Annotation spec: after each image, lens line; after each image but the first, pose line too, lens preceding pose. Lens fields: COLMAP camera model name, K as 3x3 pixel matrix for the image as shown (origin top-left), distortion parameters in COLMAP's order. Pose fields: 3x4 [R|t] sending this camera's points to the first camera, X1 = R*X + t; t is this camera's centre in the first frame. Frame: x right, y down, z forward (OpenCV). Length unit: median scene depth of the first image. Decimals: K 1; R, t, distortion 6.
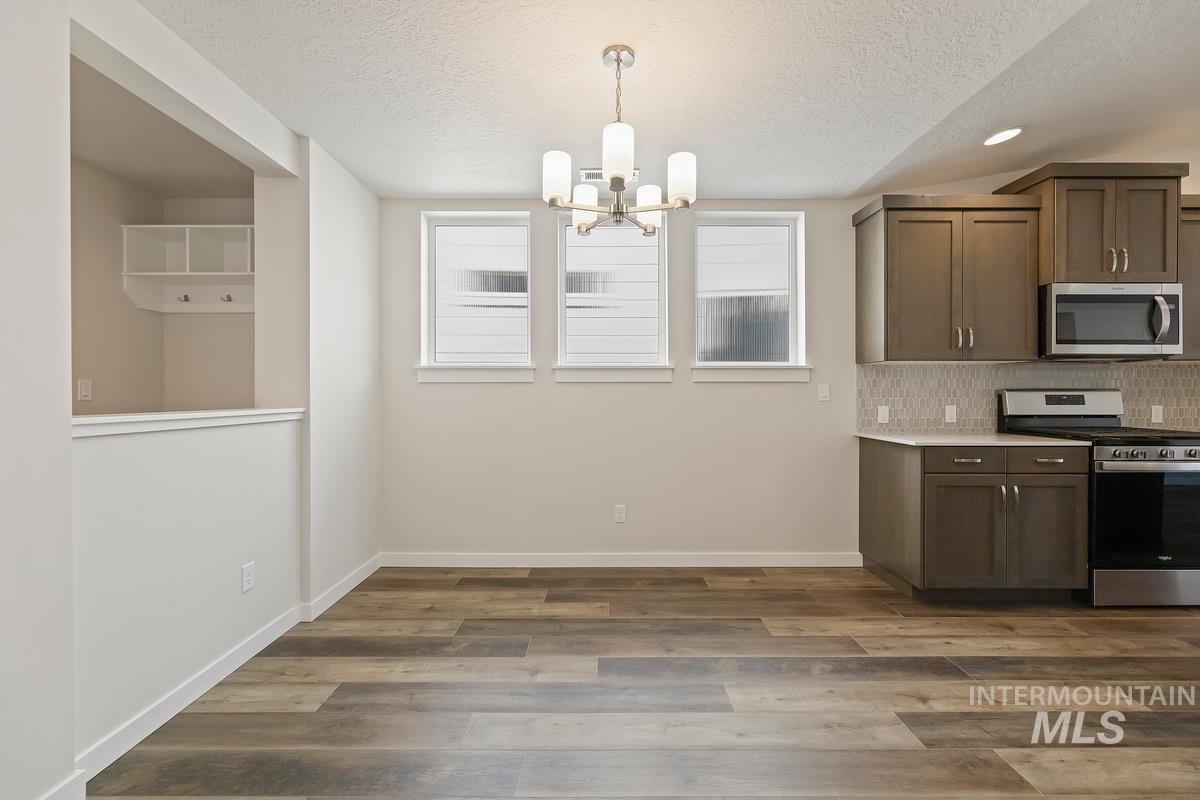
lens RADIAL K [[485.9, 0, 598.3], [0, 485.9, 394.8], [0, 0, 1]] dist [0.001209, 0.000246]
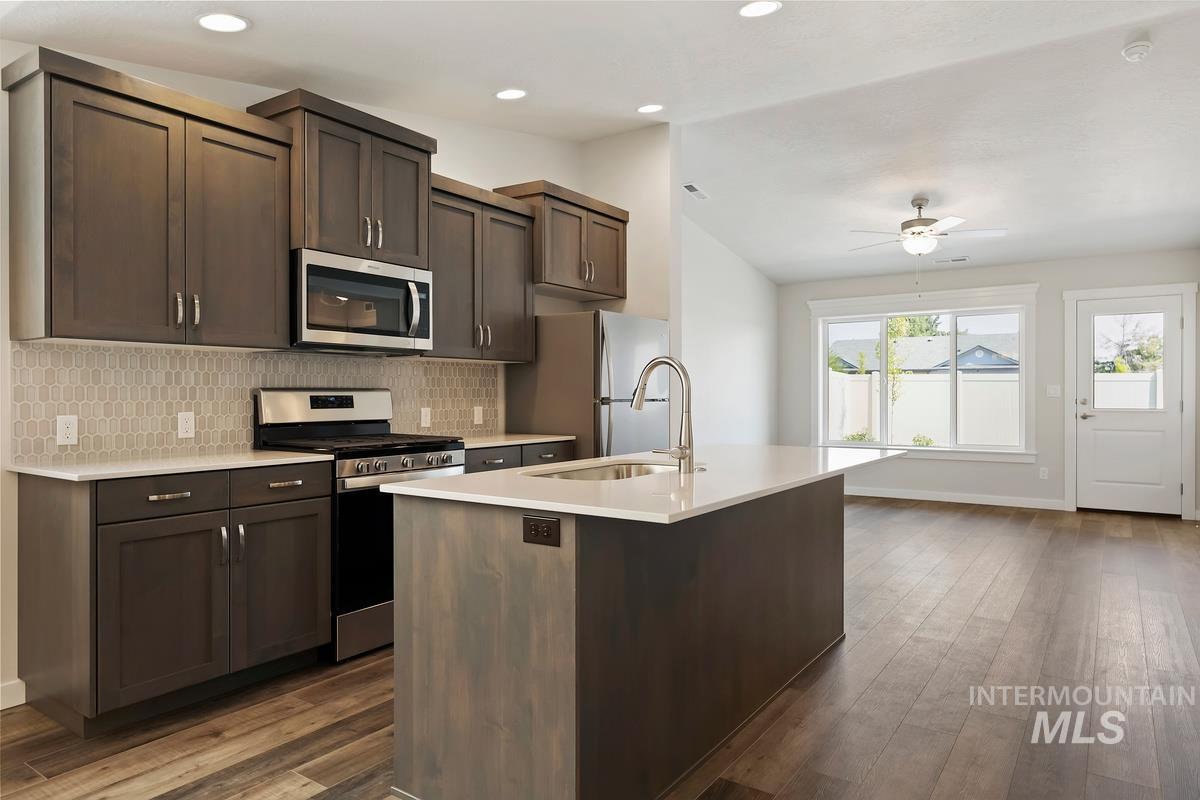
lens RADIAL K [[752.5, 0, 608.4], [0, 752.5, 395.9], [0, 0, 1]] dist [0.004682, -0.003160]
pose [[0.566328, -0.001867, 0.824178, 0.238206], [0.003131, 0.999995, 0.000114, 0.001837], [-0.824174, 0.002516, 0.566331, -0.055092]]
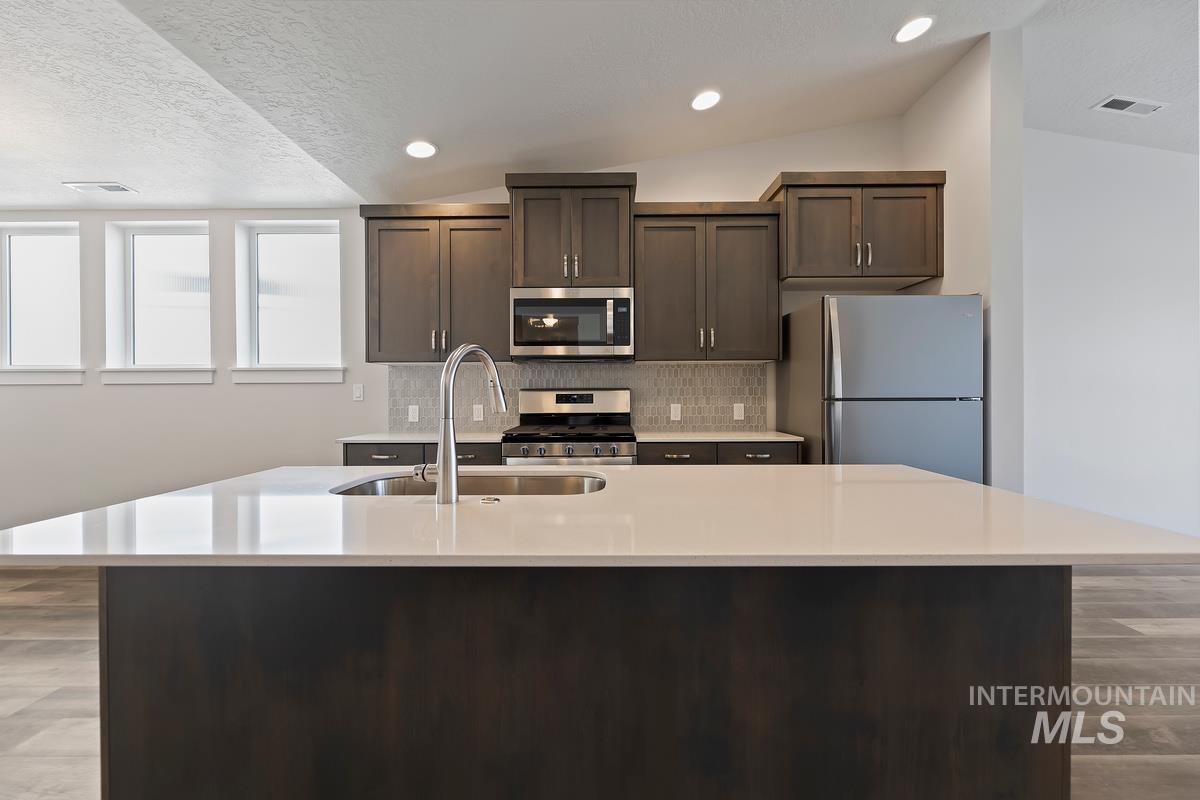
lens RADIAL K [[485.9, 0, 604.6], [0, 485.9, 395.5], [0, 0, 1]] dist [0.001209, 0.000246]
pose [[0.999917, -0.003887, -0.012272, 1.154507], [0.003905, 0.999991, 0.001466, 0.002078], [0.012266, -0.001514, 0.999924, -0.047138]]
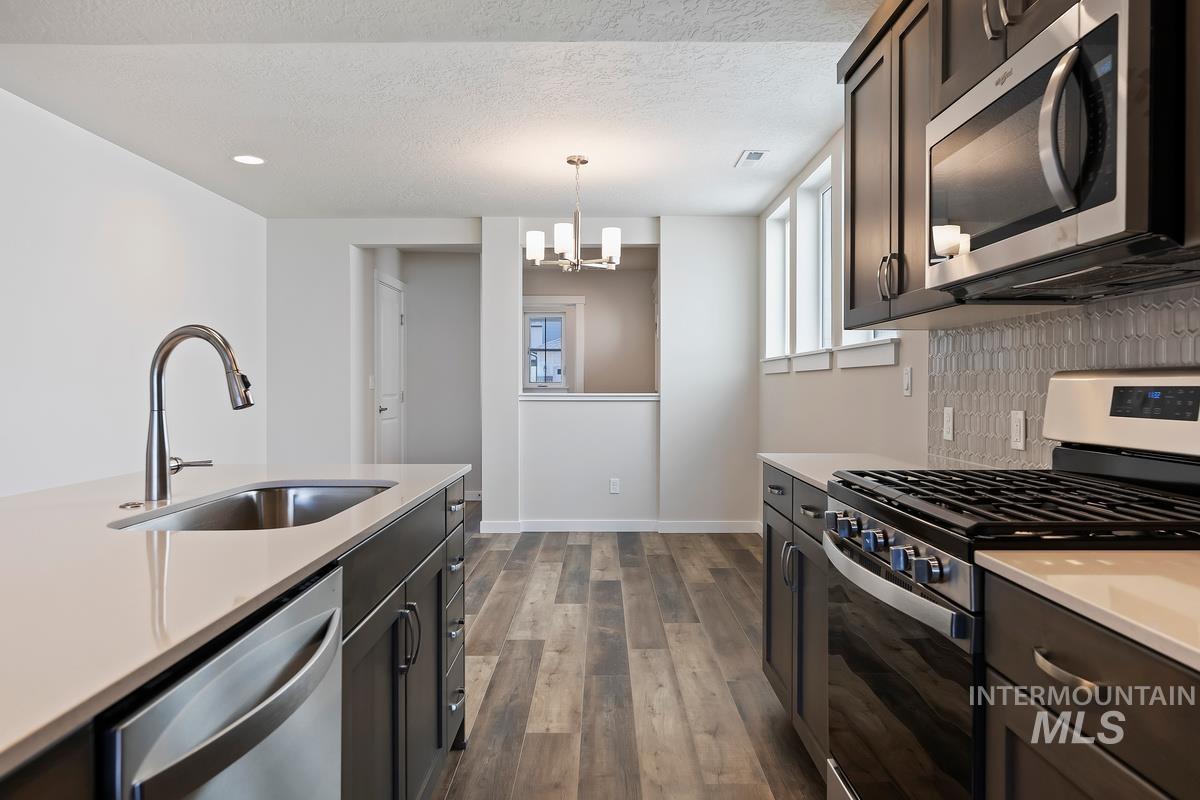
lens RADIAL K [[777.2, 0, 598.2], [0, 777.2, 387.2], [0, 0, 1]] dist [-0.002811, 0.001639]
pose [[-0.006317, 0.003501, -0.999974, 1.624341], [-0.005759, 0.999977, 0.003538, 0.000902], [0.999963, 0.005781, -0.006296, 0.718261]]
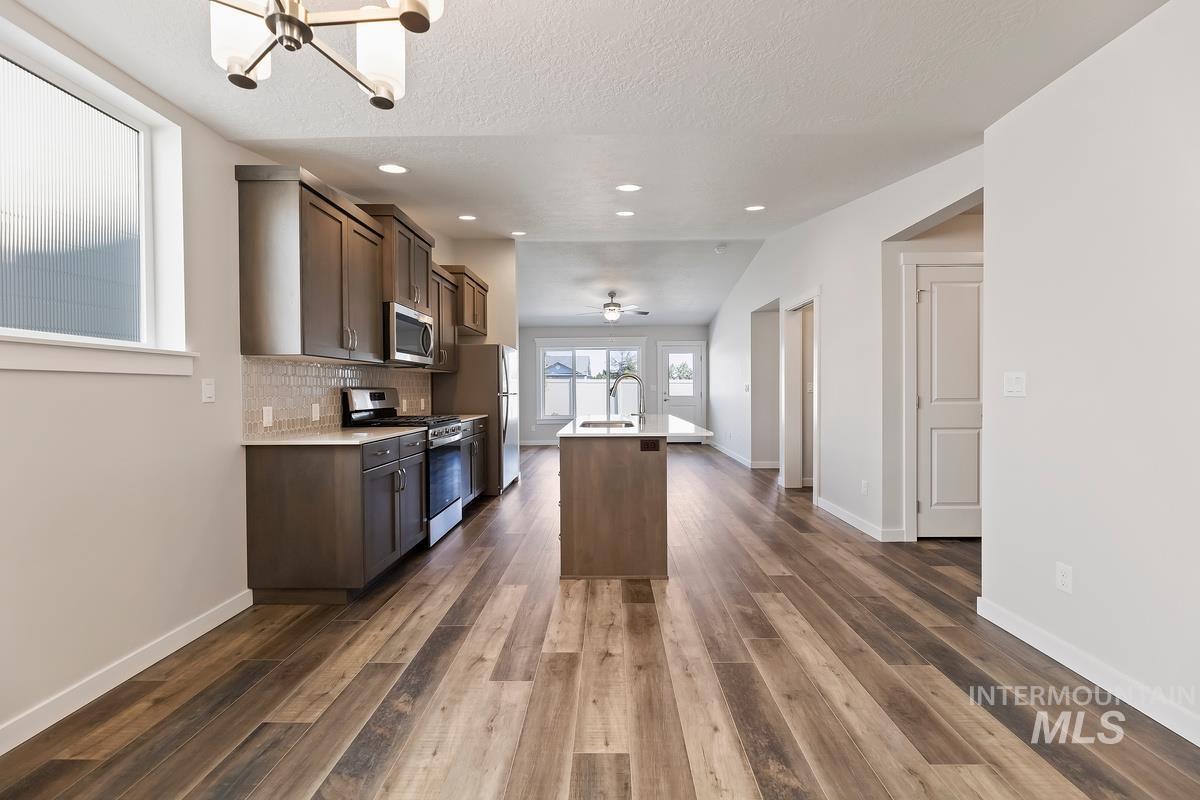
lens RADIAL K [[485.9, 0, 611.5], [0, 485.9, 392.7], [0, 0, 1]] dist [0.001209, 0.000246]
pose [[0.002152, -0.006282, 0.999978, -0.305281], [0.008036, 0.999948, 0.006264, -0.001939], [-0.999965, 0.008022, 0.002202, 0.449206]]
